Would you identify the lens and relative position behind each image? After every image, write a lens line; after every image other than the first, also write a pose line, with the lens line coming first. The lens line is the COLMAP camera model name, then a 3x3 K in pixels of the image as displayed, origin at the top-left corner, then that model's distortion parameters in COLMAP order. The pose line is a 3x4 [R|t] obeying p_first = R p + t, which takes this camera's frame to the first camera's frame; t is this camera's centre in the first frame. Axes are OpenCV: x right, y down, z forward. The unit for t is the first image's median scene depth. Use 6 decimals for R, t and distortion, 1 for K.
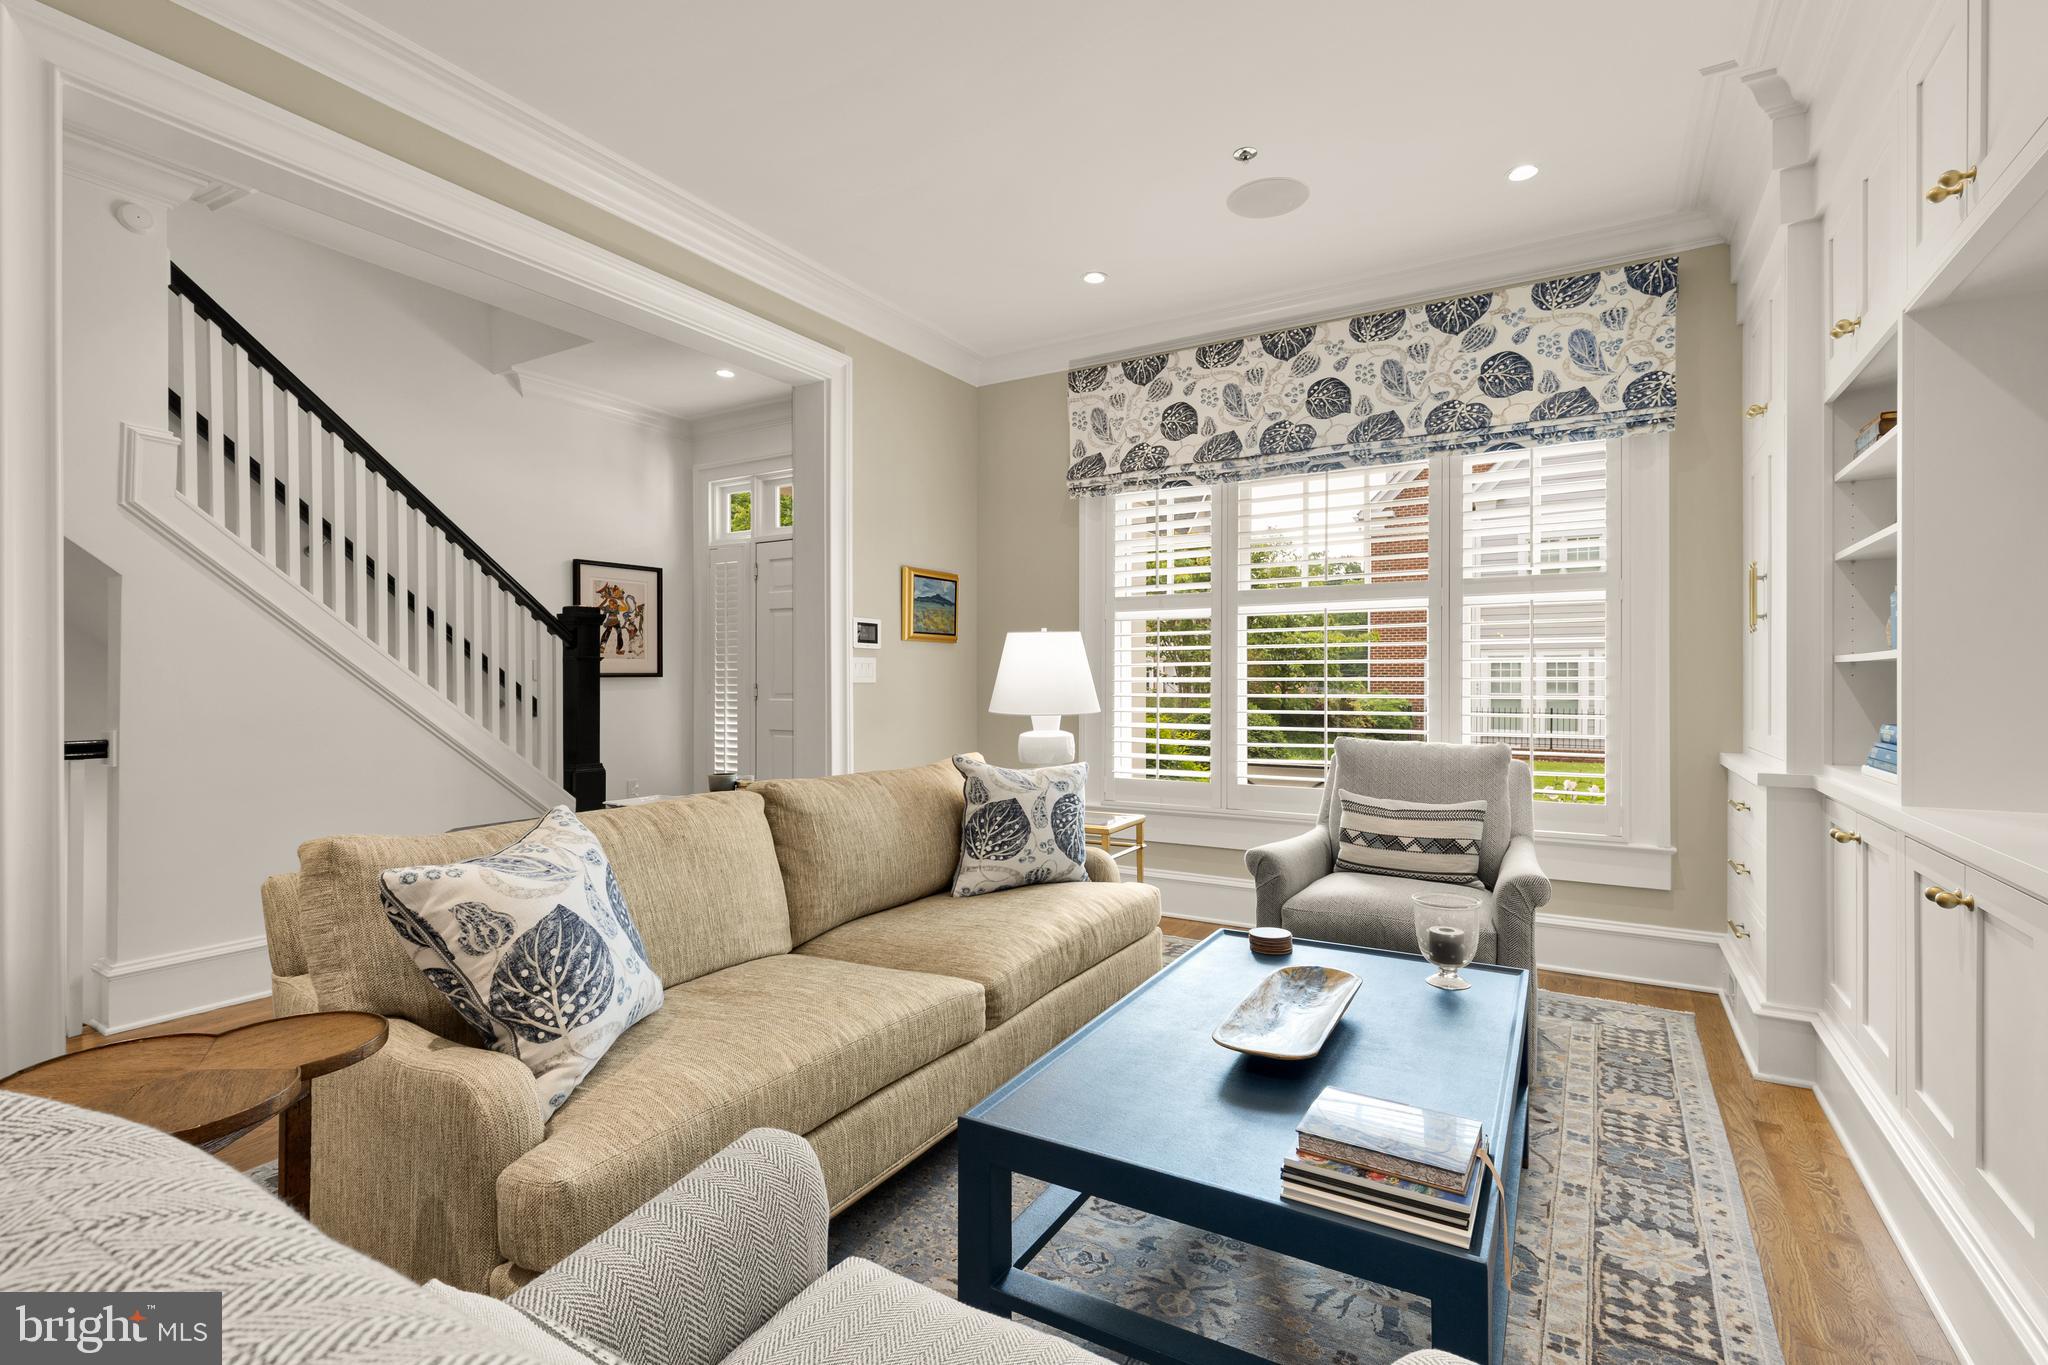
lens RADIAL K [[935.1, 0, 1011.6], [0, 935.1, 678.4], [0, 0, 1]] dist [0.003880, -0.000999]
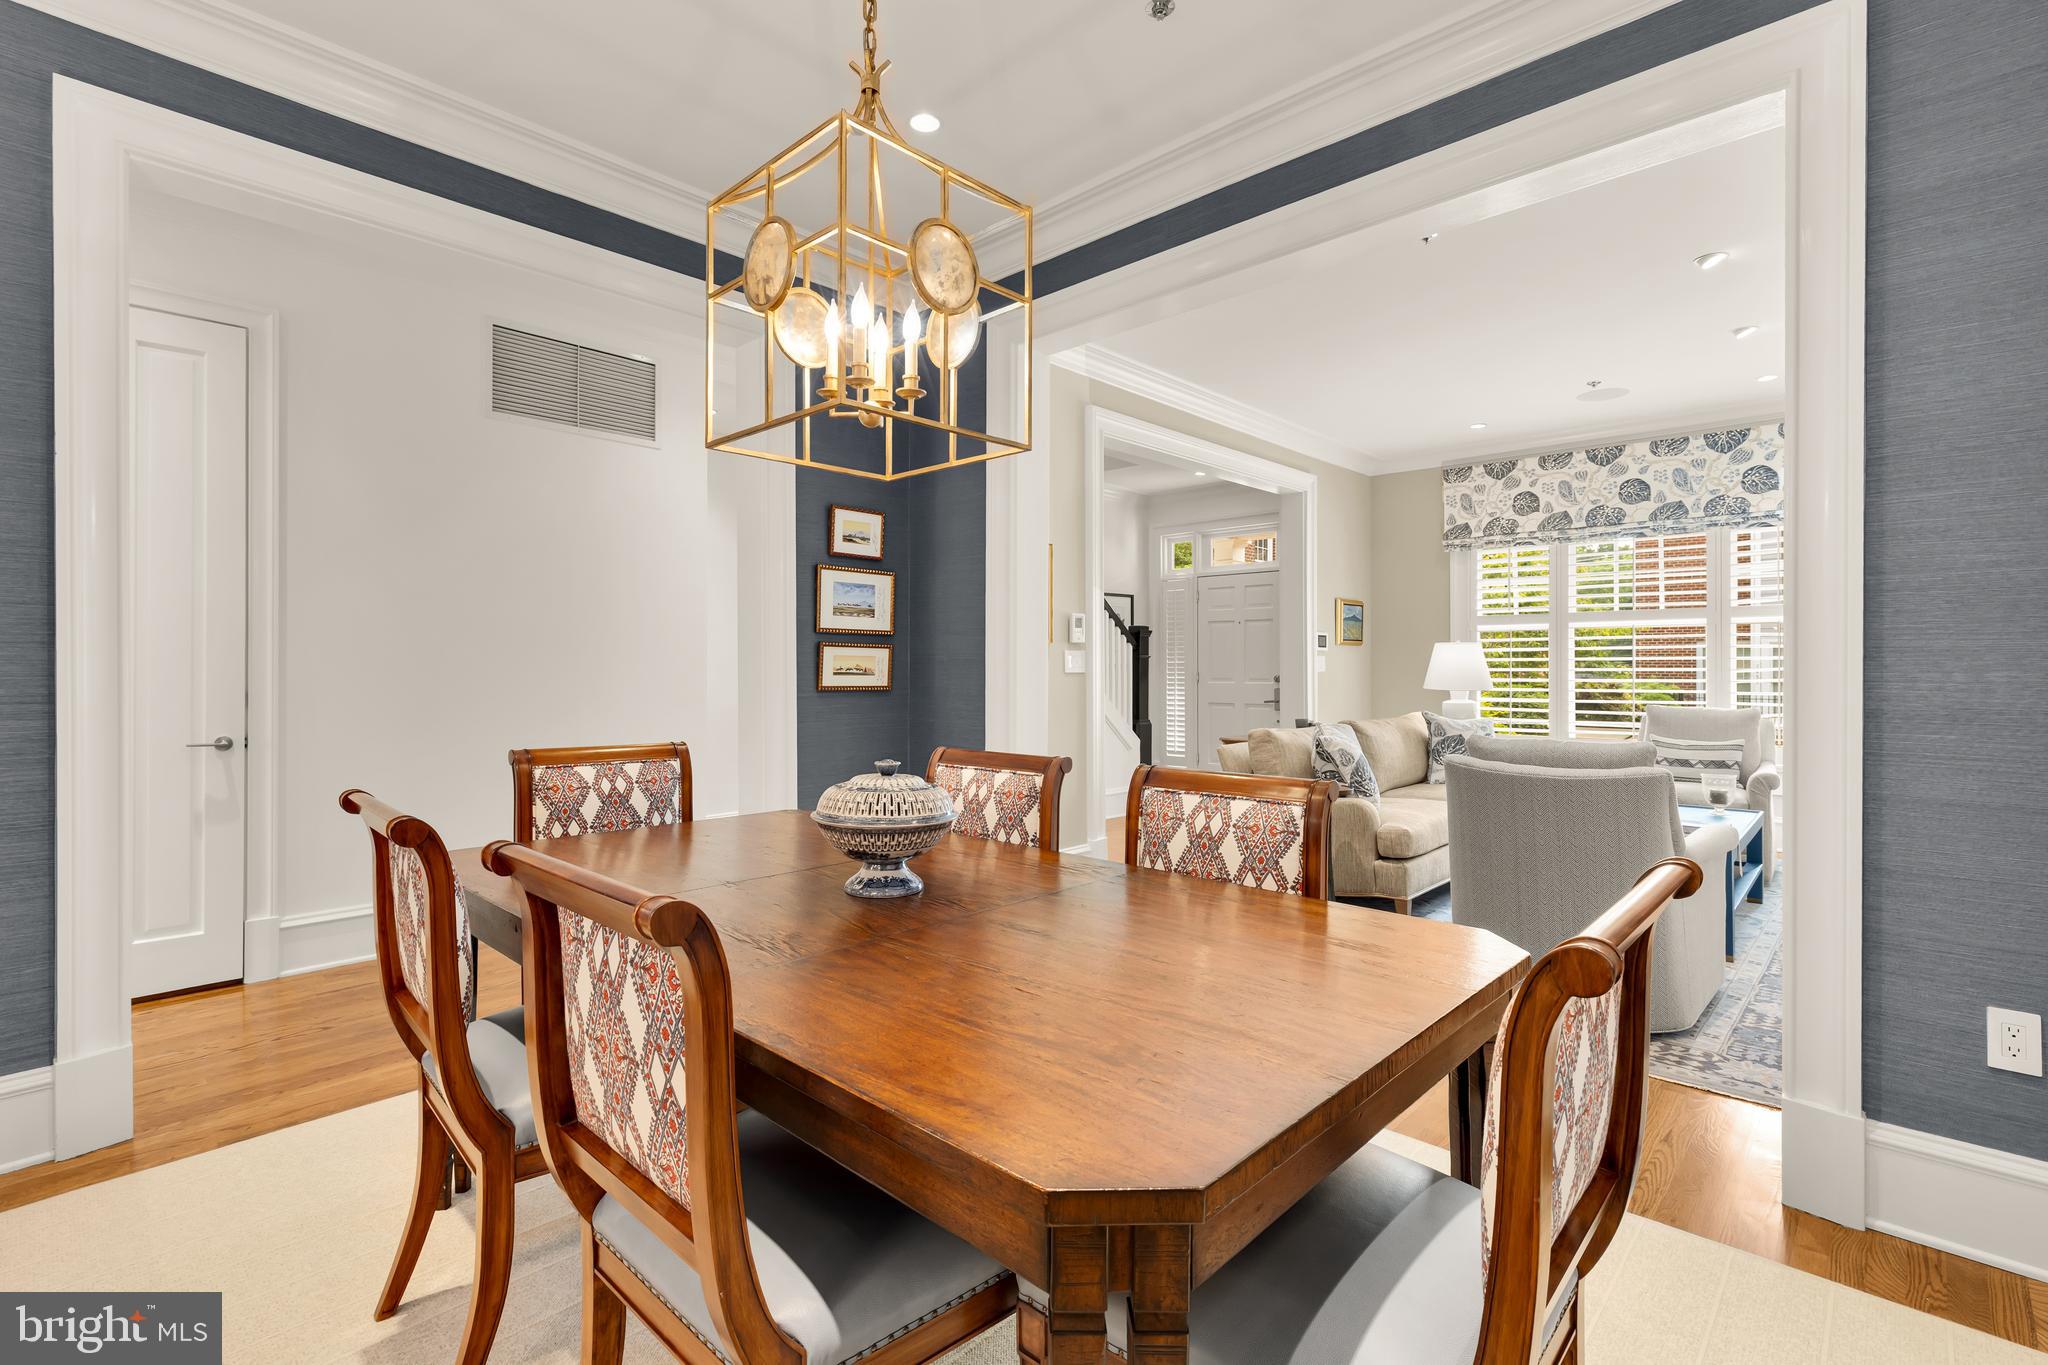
lens RADIAL K [[935.1, 0, 1040.9], [0, 935.1, 660.7], [0, 0, 1]] dist [0.003880, -0.000999]
pose [[0.981768, -0.000419, -0.190082, -0.325186], [-0.000427, 0.999990, -0.004411, -0.006619], [0.190082, 0.004411, 0.981758, -0.697857]]
